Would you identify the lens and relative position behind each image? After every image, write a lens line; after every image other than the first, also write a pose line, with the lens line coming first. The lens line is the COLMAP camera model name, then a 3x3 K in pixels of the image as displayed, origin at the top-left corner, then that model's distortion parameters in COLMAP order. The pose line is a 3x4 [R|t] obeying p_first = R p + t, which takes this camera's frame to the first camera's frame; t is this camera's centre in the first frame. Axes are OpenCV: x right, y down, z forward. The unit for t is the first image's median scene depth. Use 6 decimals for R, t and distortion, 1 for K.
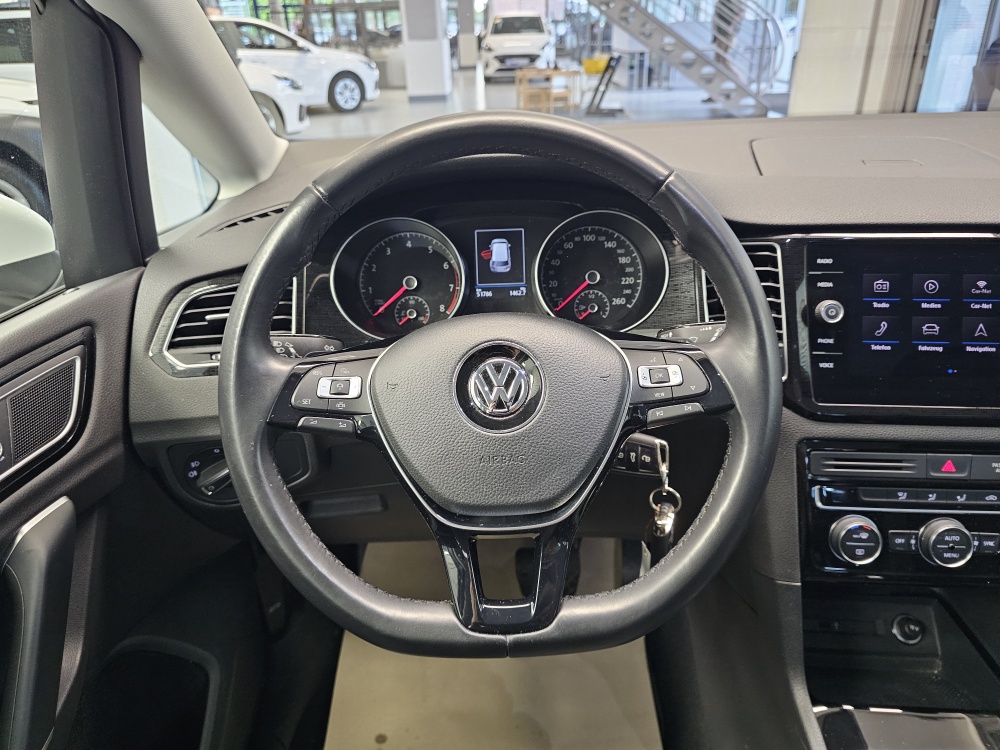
lens RADIAL K [[679.0, 0, 508.8], [0, 679.0, 372.7], [0, 0, 1]] dist [0.023021, -0.047897]
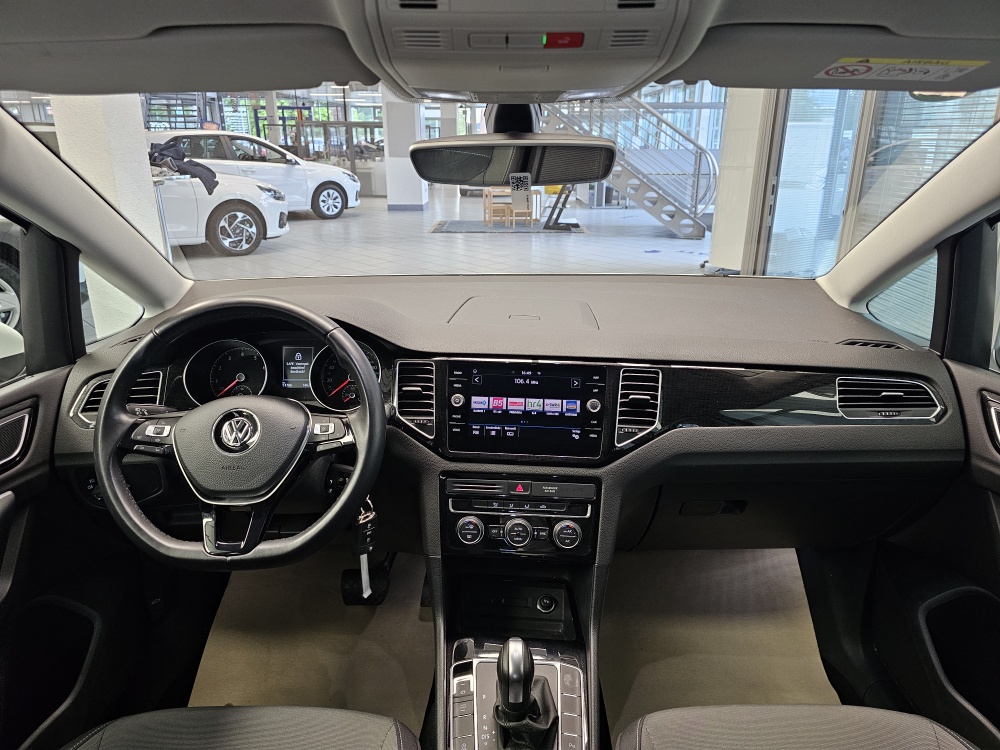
lens RADIAL K [[679.0, 0, 521.8], [0, 679.0, 378.8], [0, 0, 1]] dist [0.023021, -0.047897]
pose [[0.999074, 0.027082, 0.033447, 0.551973], [-0.022540, 0.991335, -0.129408, 0.078572], [-0.036662, 0.128534, 0.991027, -0.755676]]
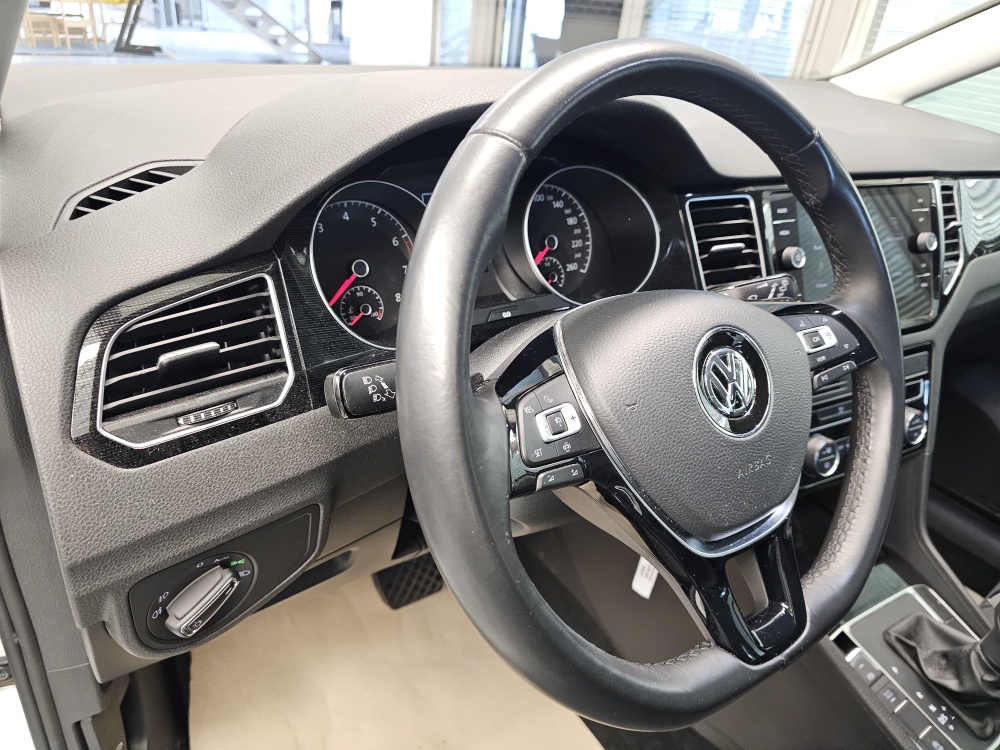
lens RADIAL K [[679.0, 0, 474.8], [0, 679.0, 394.3], [0, 0, 1]] dist [0.023021, -0.047897]
pose [[0.828038, -0.194048, 0.526021, -0.535399], [0.144854, 0.980387, 0.133640, -0.090651], [-0.541637, -0.034463, 0.839906, 0.341240]]
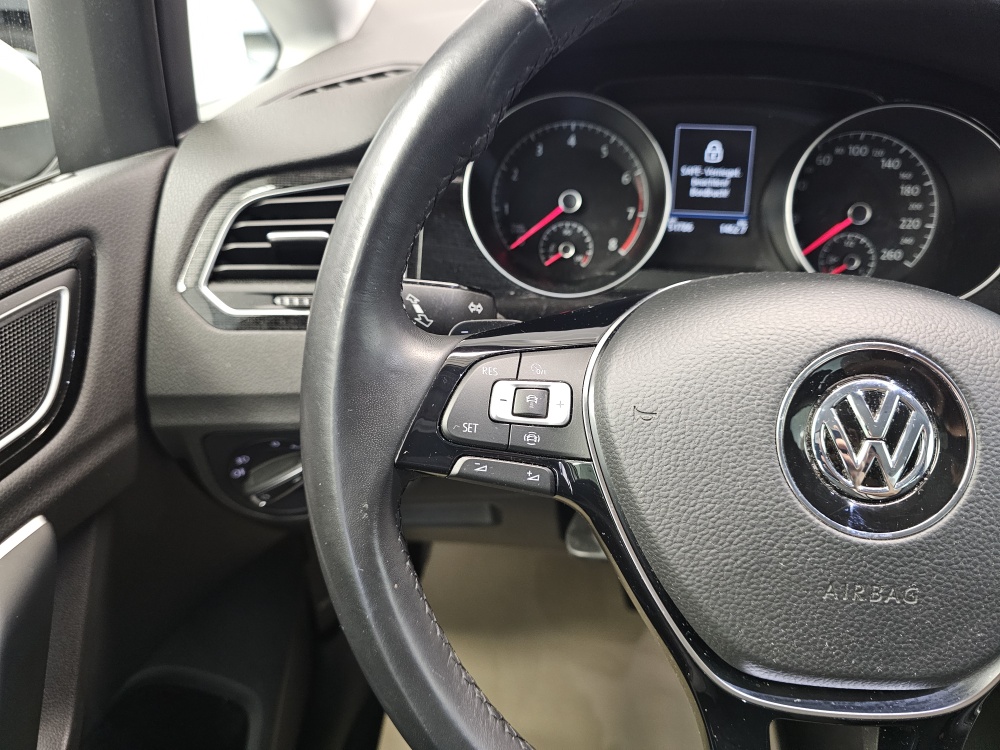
lens RADIAL K [[679.0, 0, 500.2], [0, 679.0, 376.0], [0, 0, 1]] dist [0.023021, -0.047897]
pose [[0.995240, 0.084567, -0.048442, -0.191922], [-0.078448, 0.990065, 0.116691, -0.043697], [0.057829, -0.112336, 0.991986, 0.377541]]
